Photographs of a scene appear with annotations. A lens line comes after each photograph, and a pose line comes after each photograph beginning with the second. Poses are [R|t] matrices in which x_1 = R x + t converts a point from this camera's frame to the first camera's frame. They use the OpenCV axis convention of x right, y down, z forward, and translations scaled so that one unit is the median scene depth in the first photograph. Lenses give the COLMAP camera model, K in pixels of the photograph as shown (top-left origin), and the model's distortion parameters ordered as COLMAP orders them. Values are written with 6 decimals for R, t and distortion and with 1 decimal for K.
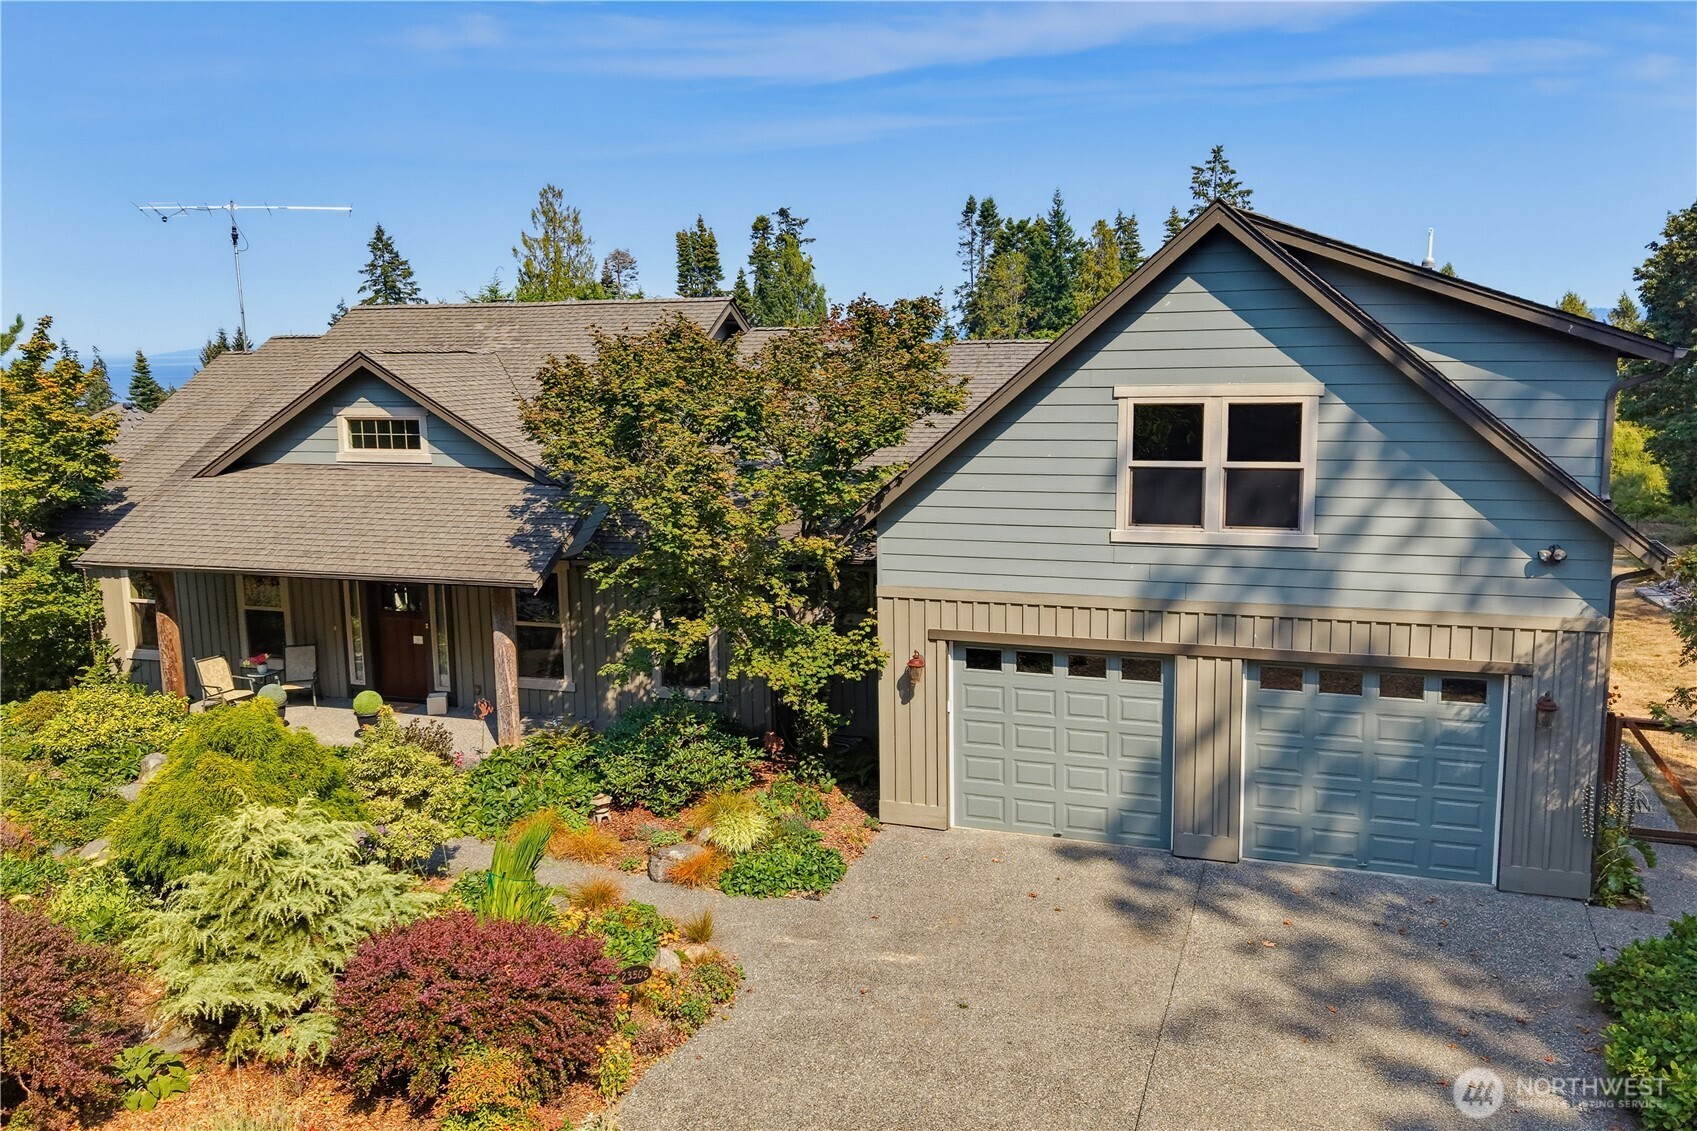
lens RADIAL K [[1402.3, 0, 849.3], [0, 1402.3, 565.5], [0, 0, 1]] dist [0.046736, -0.085144]
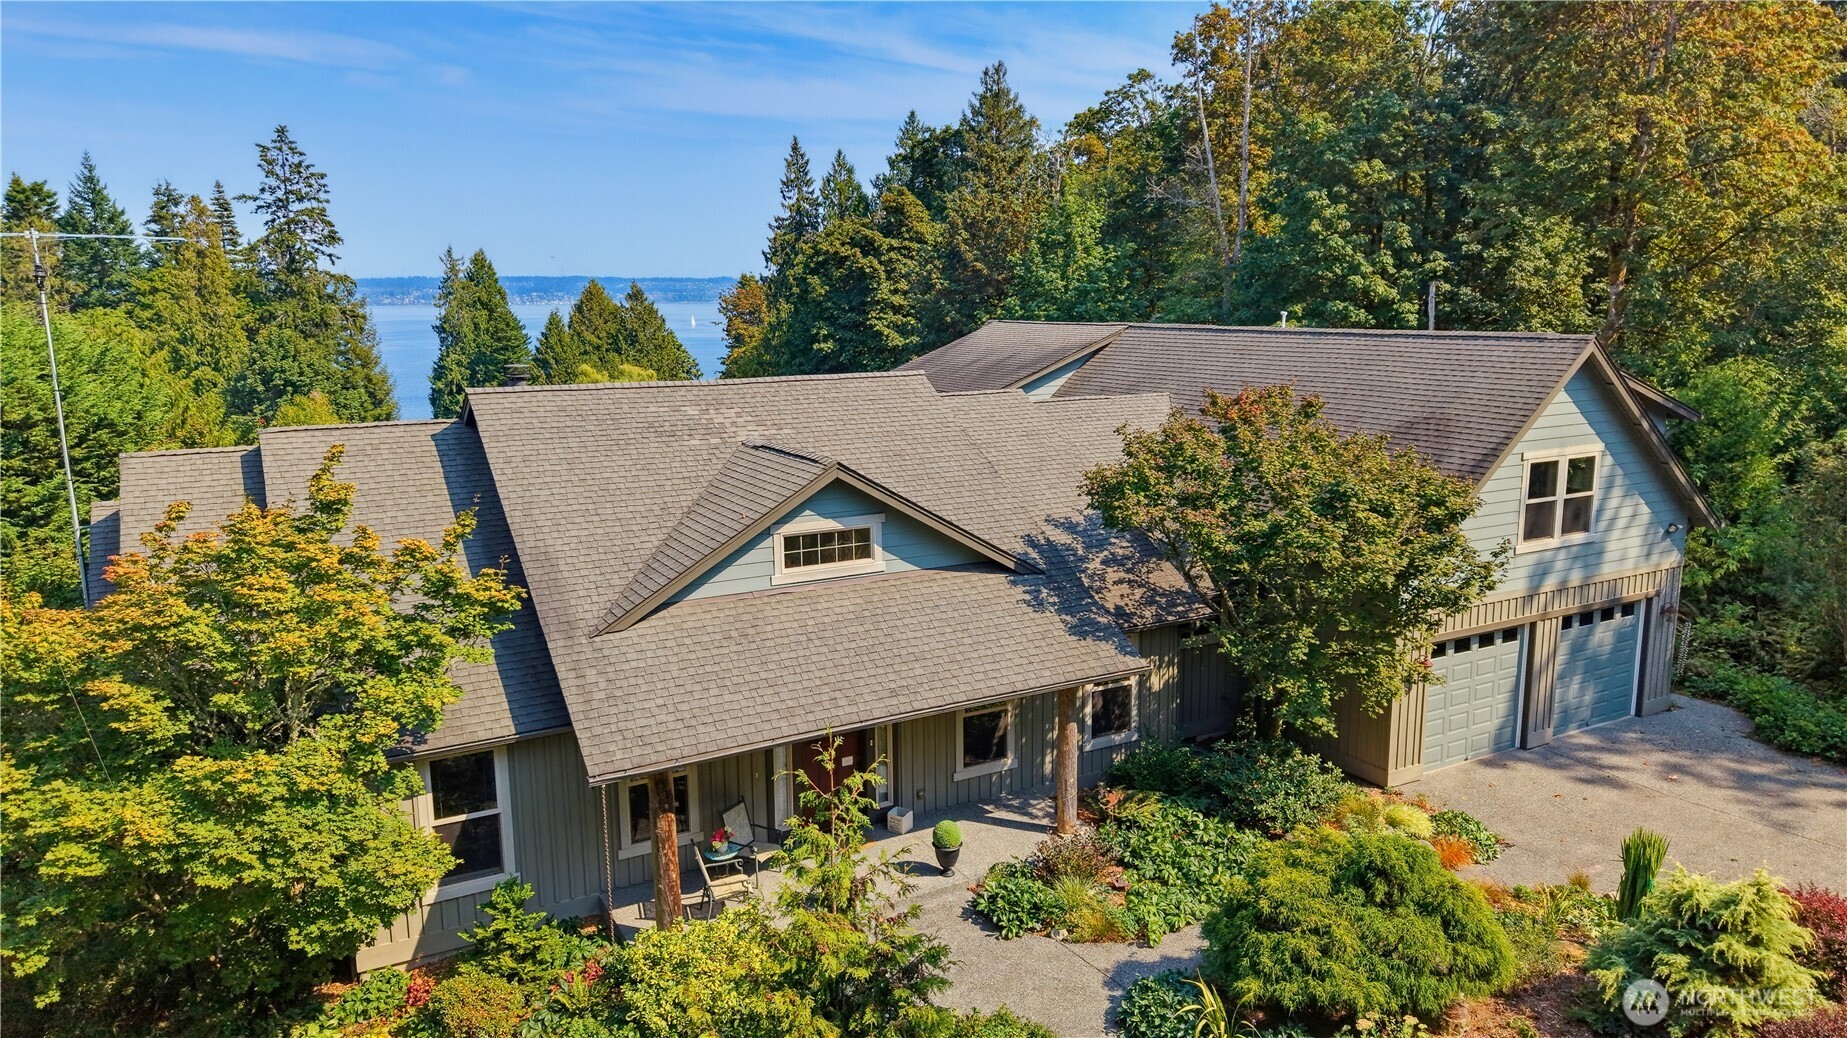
lens RADIAL K [[1273.0, 0, 926.3], [0, 1273.0, 520.8], [0, 0, 1]] dist [0.001797, 0.003044]
pose [[0.647341, -0.127994, 0.751377, -1.286279], [0.116614, 0.990825, 0.068316, -0.226461], [-0.753227, 0.043398, 0.656328, 0.589068]]
